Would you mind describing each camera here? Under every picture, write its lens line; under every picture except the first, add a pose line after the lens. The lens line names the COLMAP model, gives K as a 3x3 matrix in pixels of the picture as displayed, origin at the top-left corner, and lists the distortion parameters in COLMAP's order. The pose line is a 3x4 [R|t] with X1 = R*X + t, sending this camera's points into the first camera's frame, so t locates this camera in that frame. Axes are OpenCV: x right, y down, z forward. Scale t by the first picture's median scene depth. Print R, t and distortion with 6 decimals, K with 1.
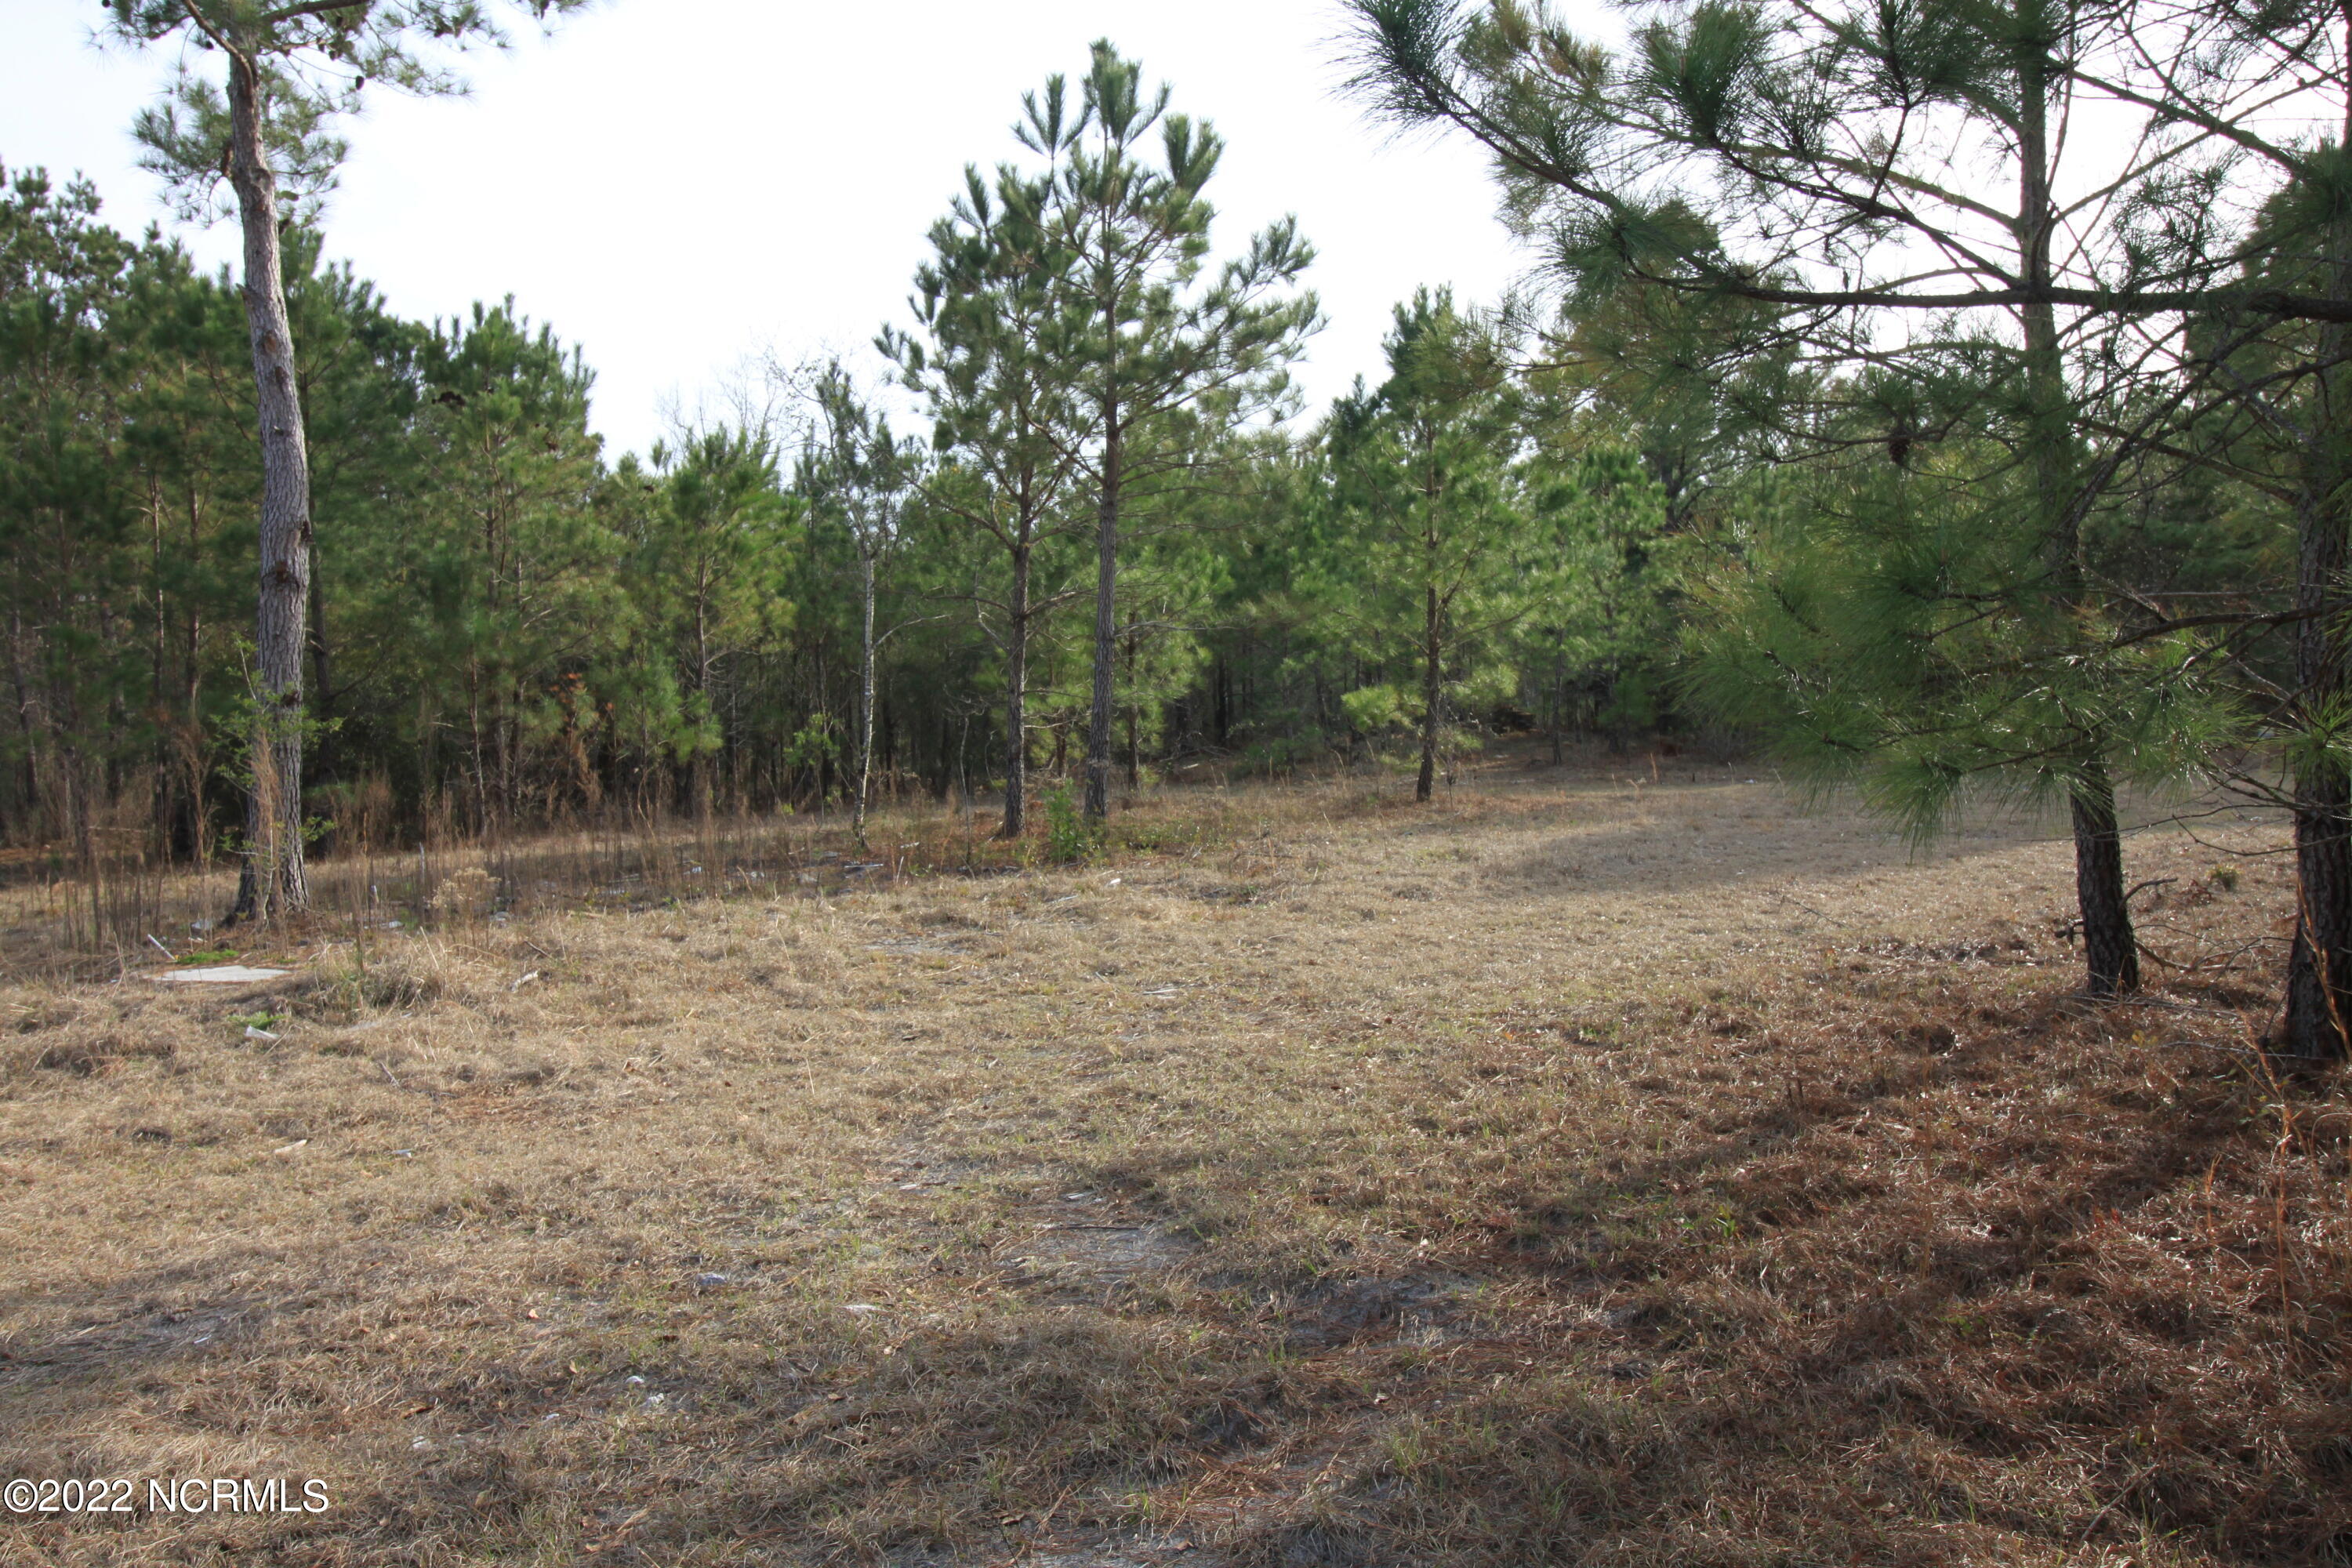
lens RADIAL K [[1738.5, 0, 1194.5], [0, 1738.5, 784.5], [0, 0, 1]] dist [0.001983, -0.006461]
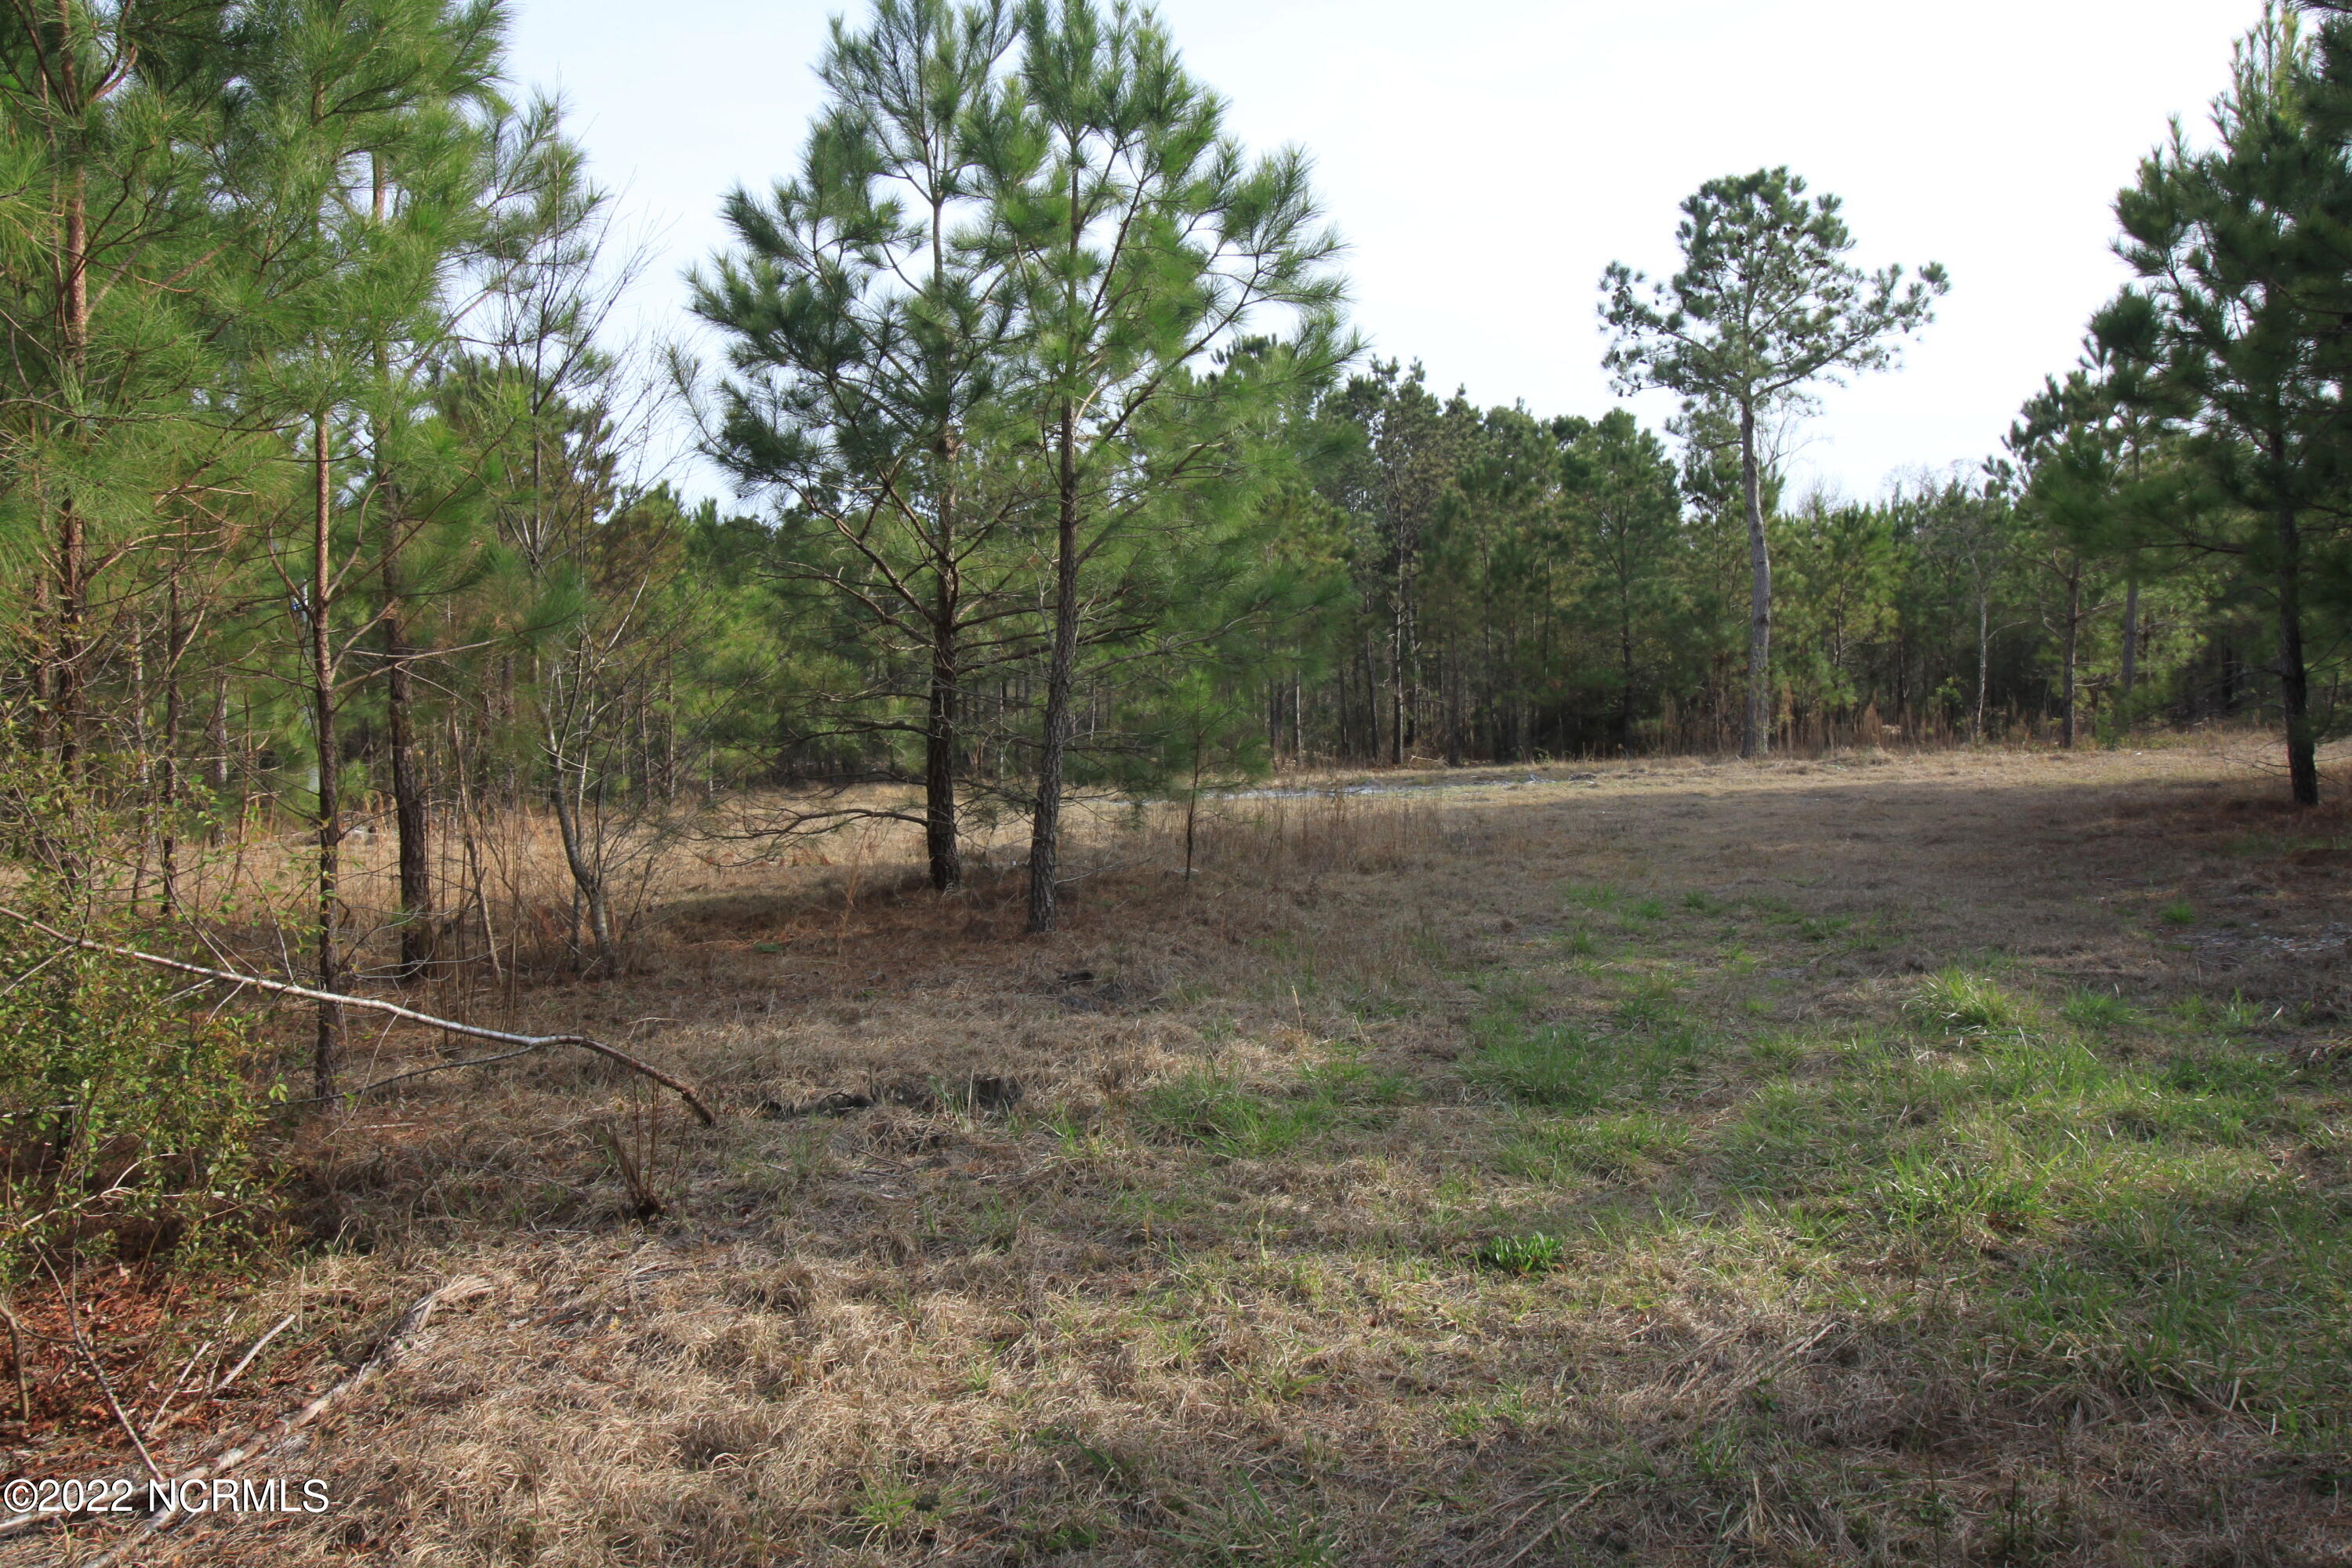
lens RADIAL K [[1738.5, 0, 1182.3], [0, 1738.5, 730.1], [0, 0, 1]] dist [0.001983, -0.006461]
pose [[0.858874, 0.005713, -0.512154, 0.023243], [-0.016840, 0.999712, -0.017088, 0.055410], [0.511909, 0.023301, 0.858723, -0.916415]]
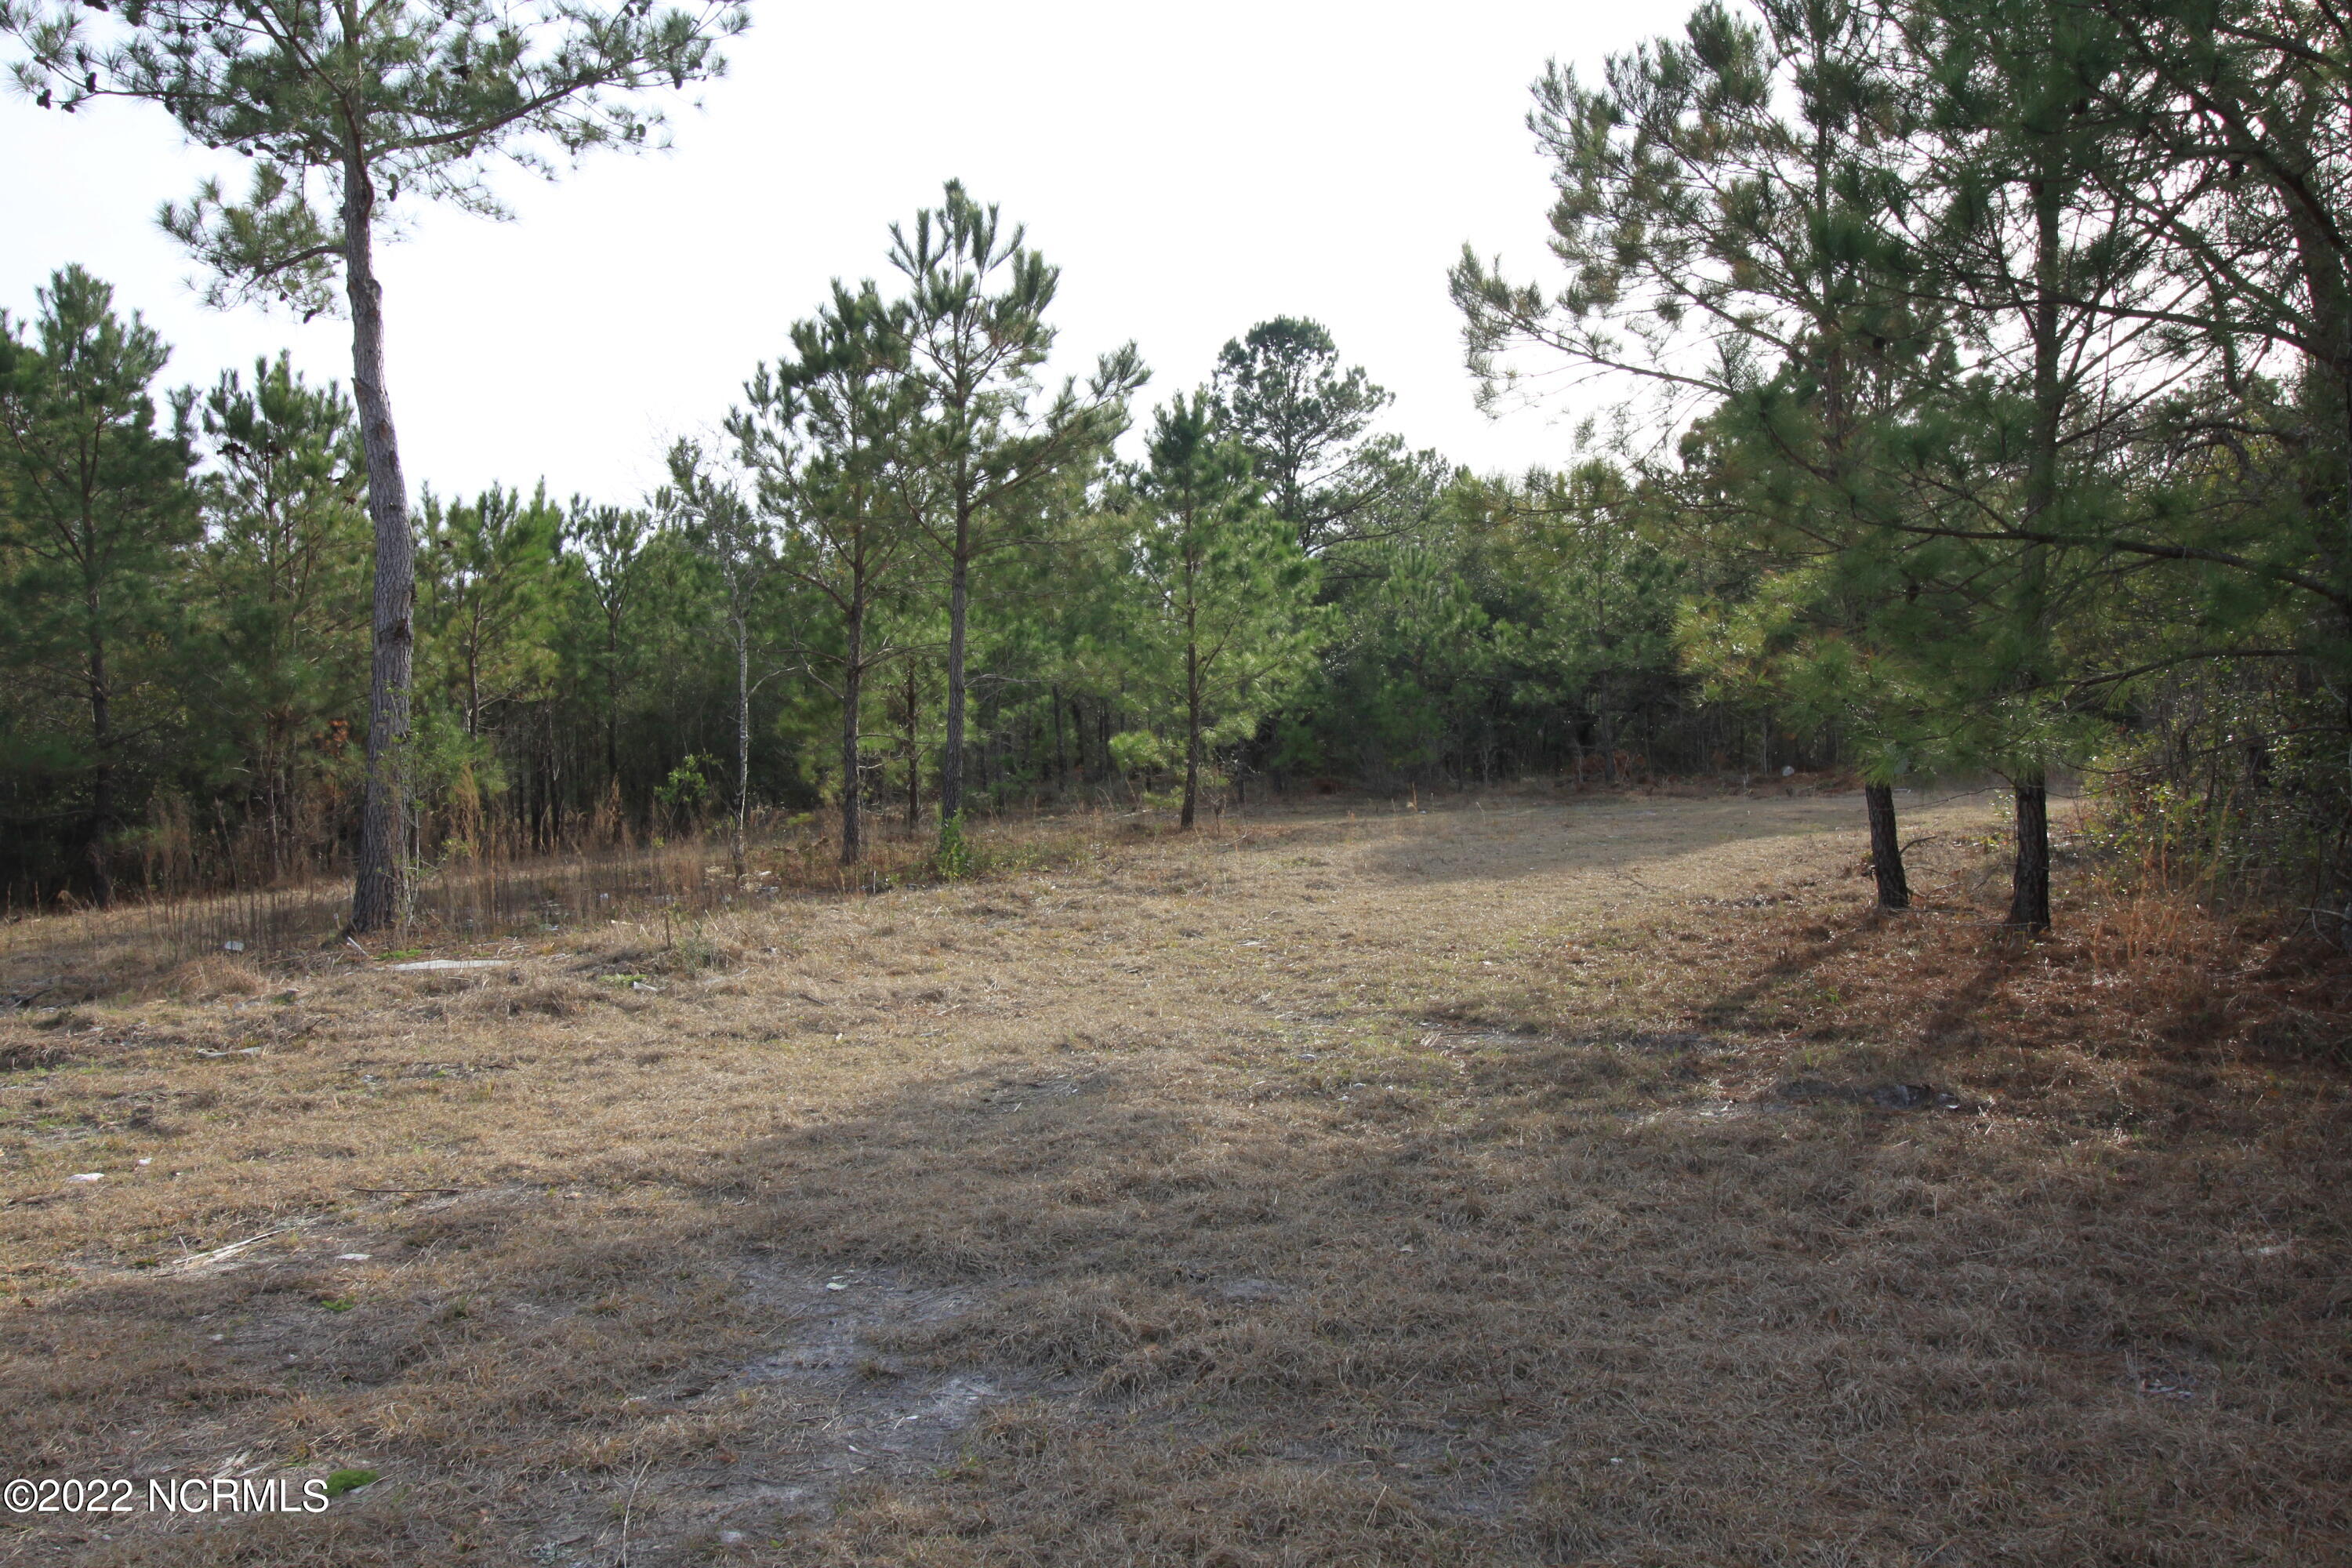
lens RADIAL K [[1738.5, 0, 1173.2], [0, 1738.5, 775.9], [0, 0, 1]] dist [0.001983, -0.006461]
pose [[0.969523, -0.006115, 0.244926, -0.178849], [0.014642, 0.999348, -0.033010, 0.012916], [-0.244564, 0.035591, 0.968980, -0.142181]]
